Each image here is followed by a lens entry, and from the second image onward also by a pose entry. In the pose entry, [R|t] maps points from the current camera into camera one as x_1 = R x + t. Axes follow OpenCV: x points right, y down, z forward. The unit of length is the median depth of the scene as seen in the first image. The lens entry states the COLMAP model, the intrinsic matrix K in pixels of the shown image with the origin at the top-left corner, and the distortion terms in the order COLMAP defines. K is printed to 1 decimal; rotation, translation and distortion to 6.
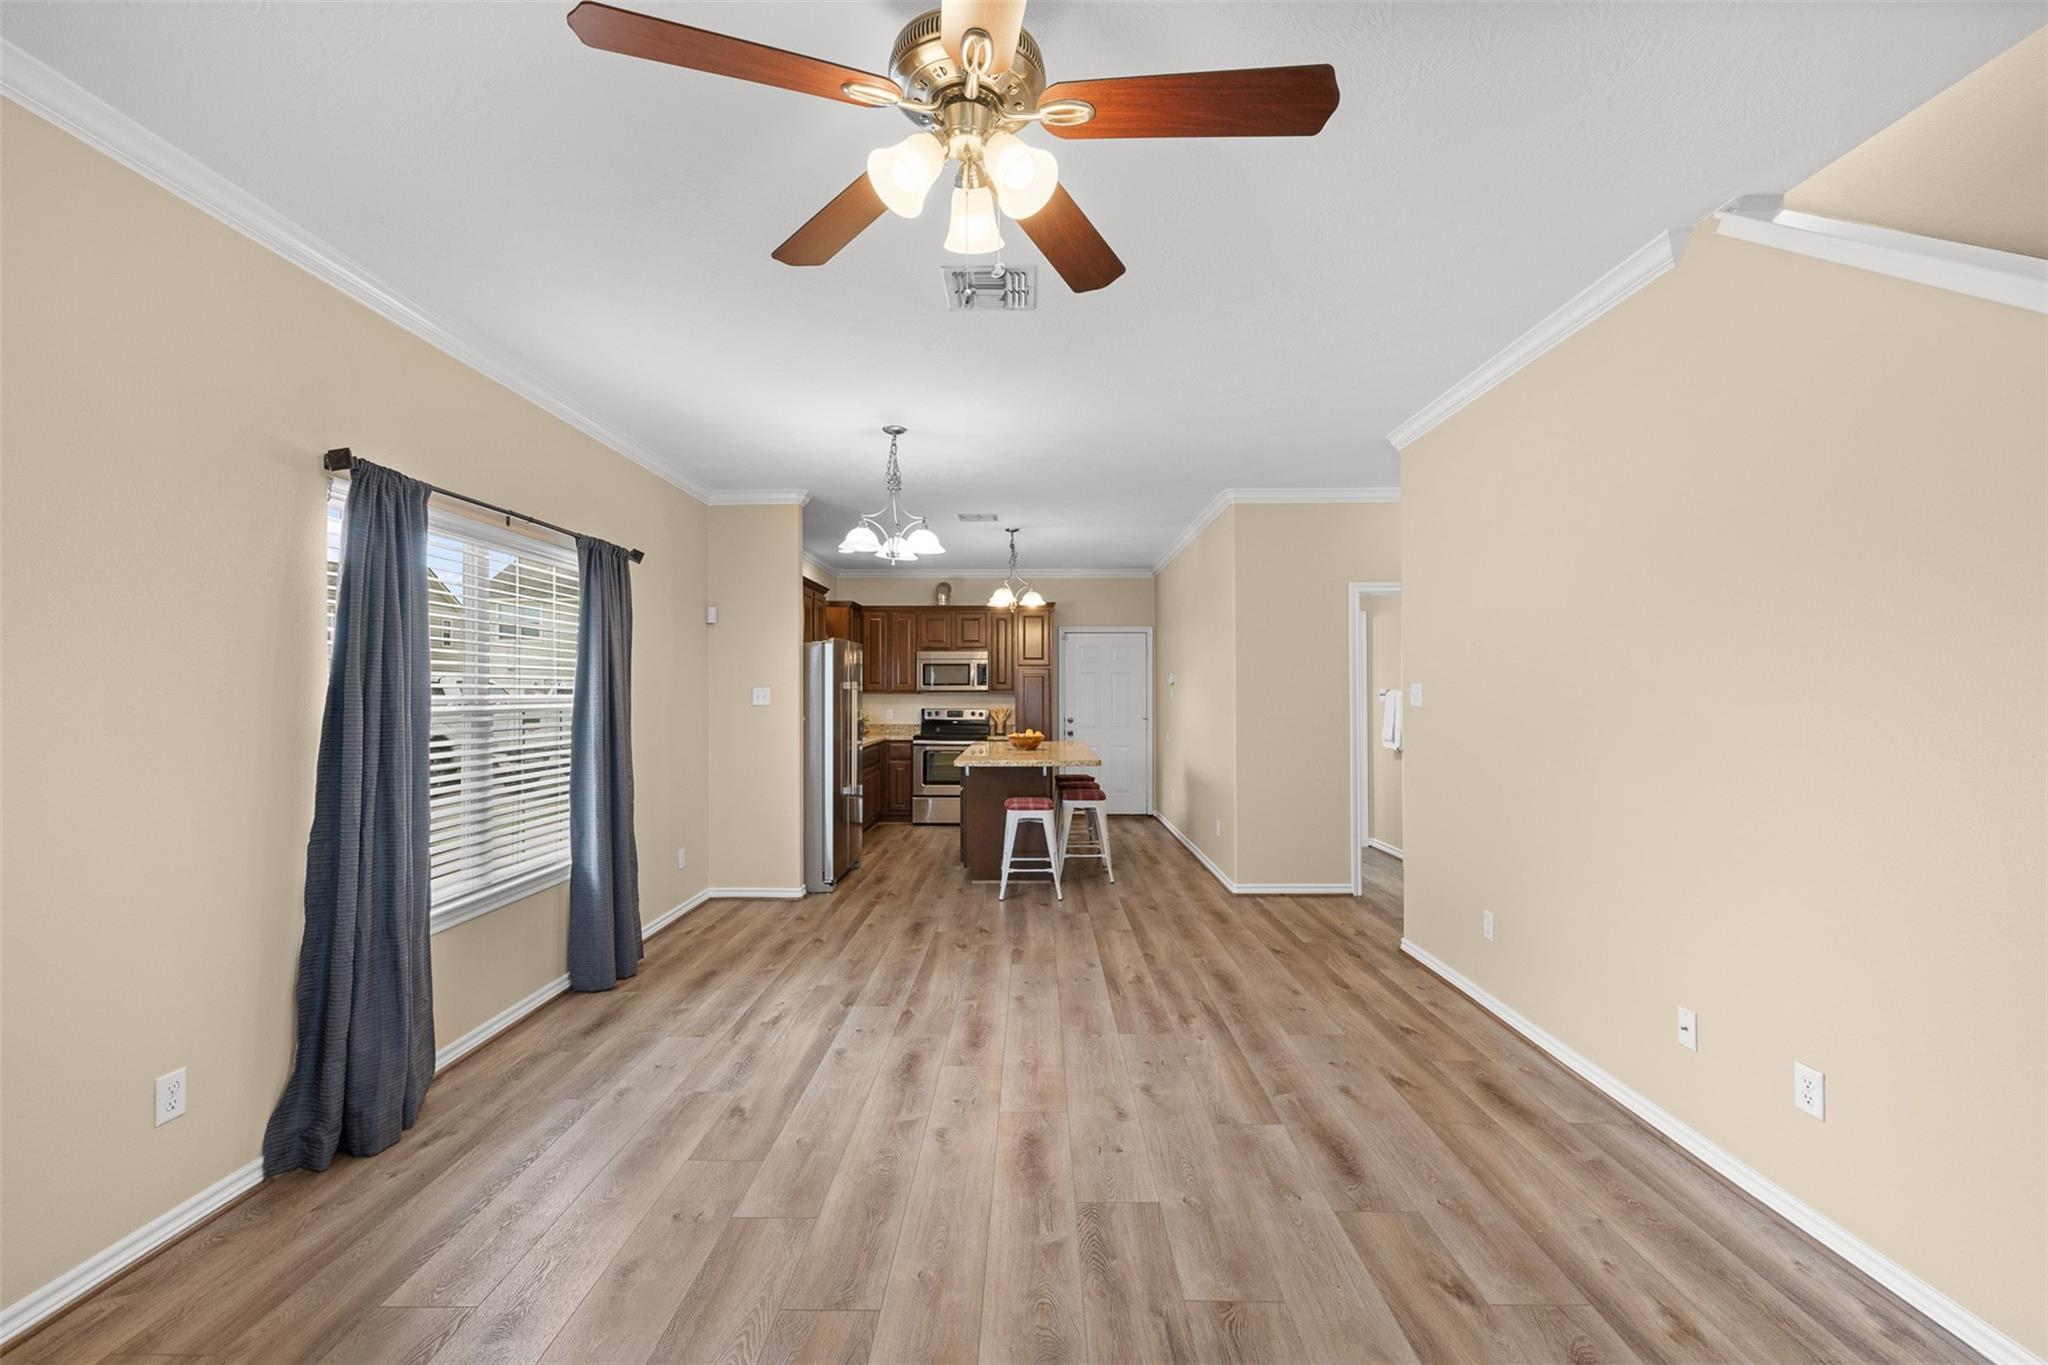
lens RADIAL K [[868.7, 0, 1024.0], [0, 868.7, 682.5], [0, 0, 1]] dist [0.011919, 0.000334]
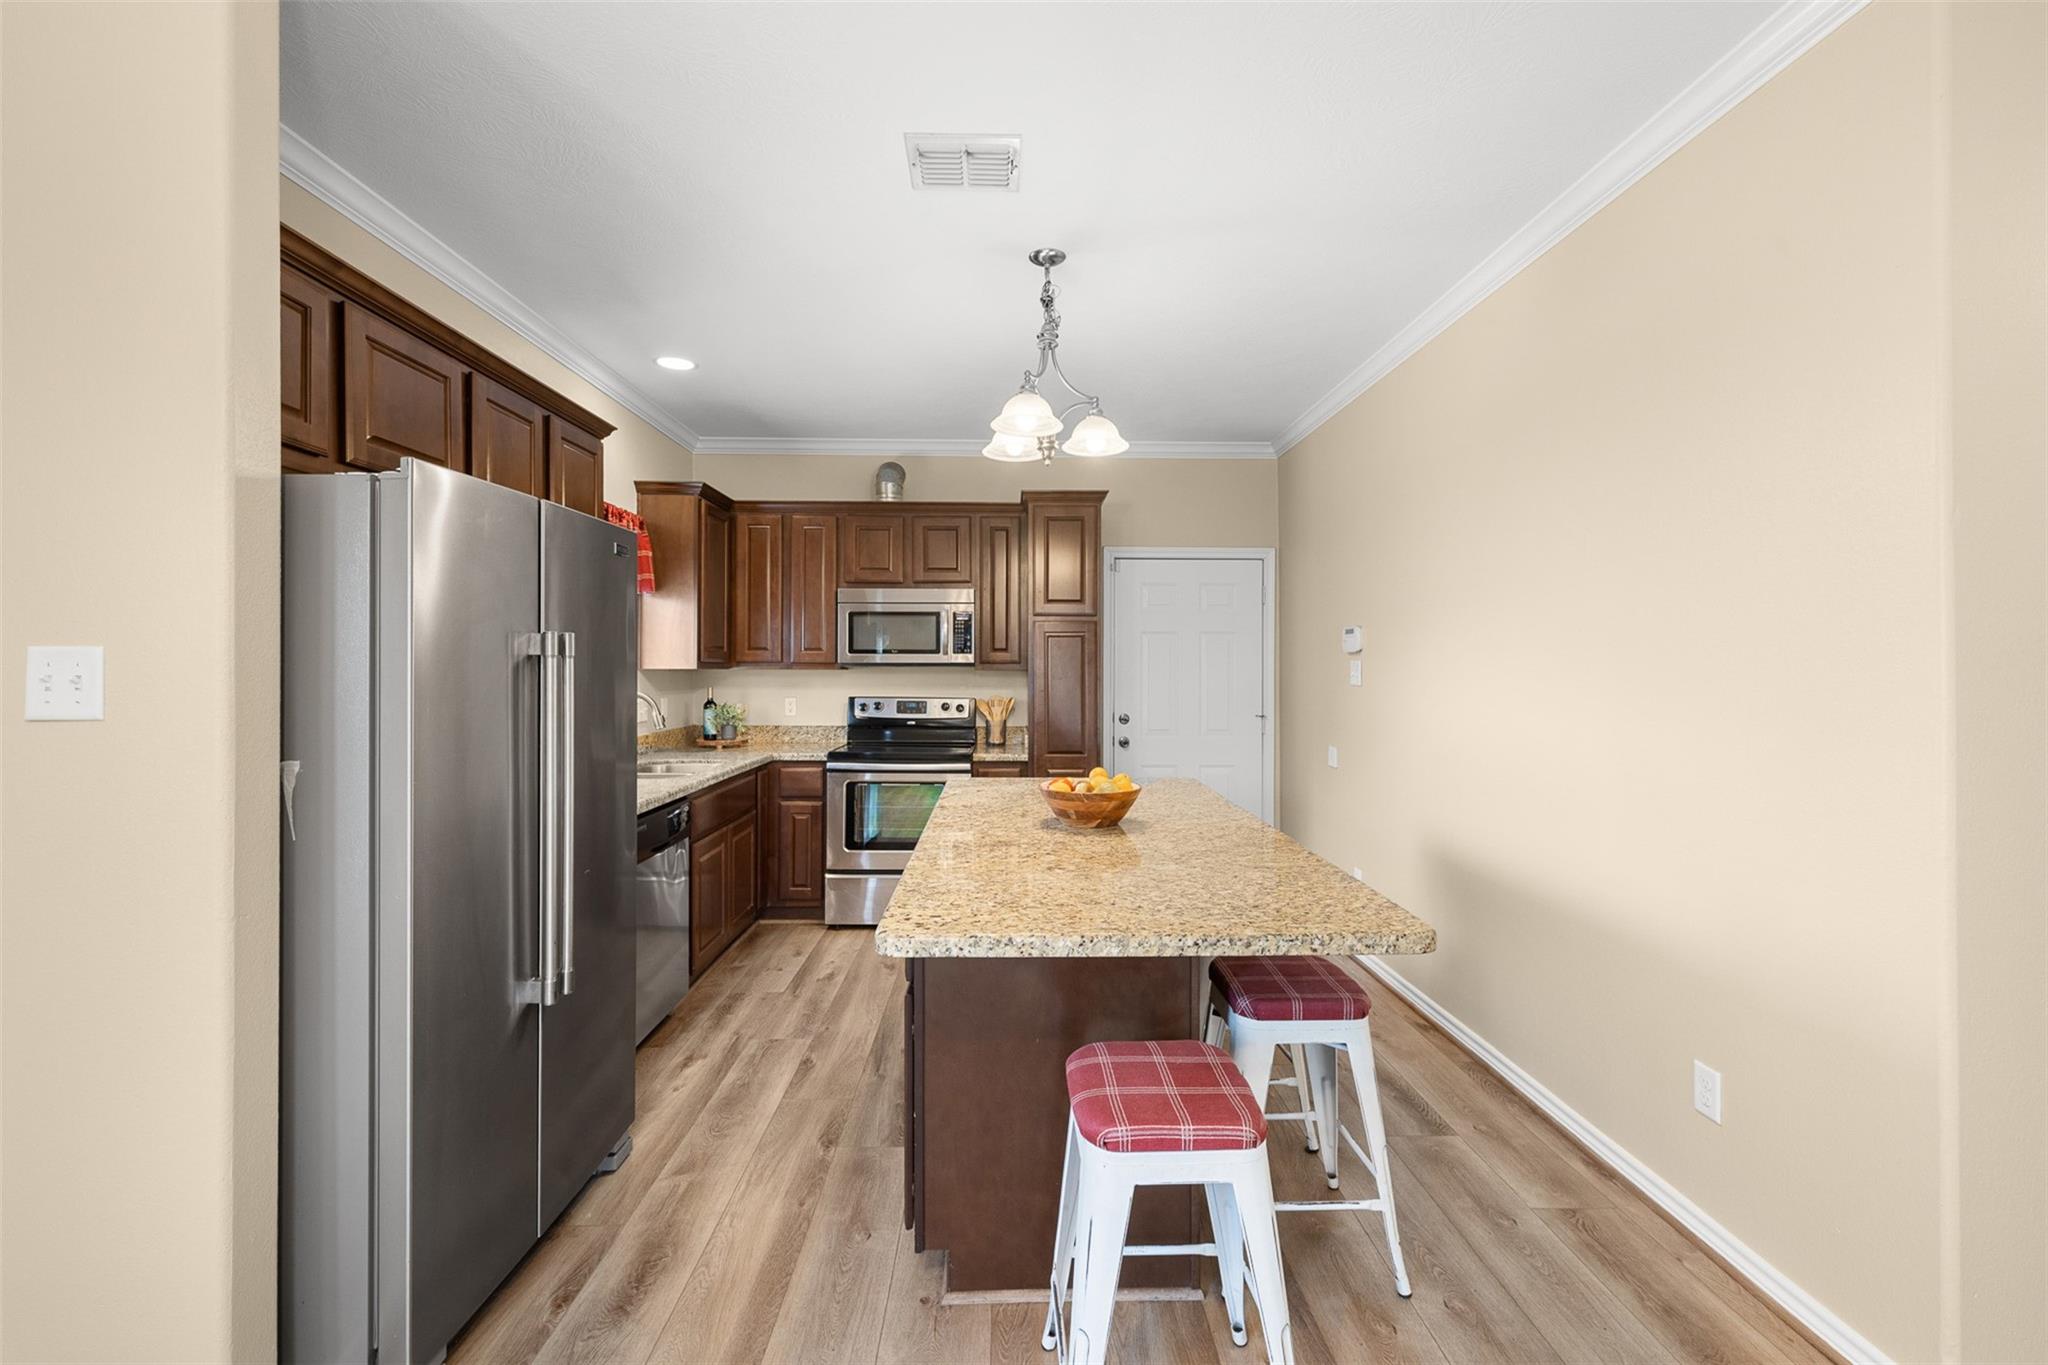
lens RADIAL K [[868.7, 0, 1024.0], [0, 868.7, 682.5], [0, 0, 1]] dist [0.011919, 0.000334]
pose [[0.999406, 0.005062, 0.034097, -0.028931], [-0.006091, 0.999527, 0.030147, 0.004624], [-0.033929, -0.030336, 0.998964, 0.469928]]
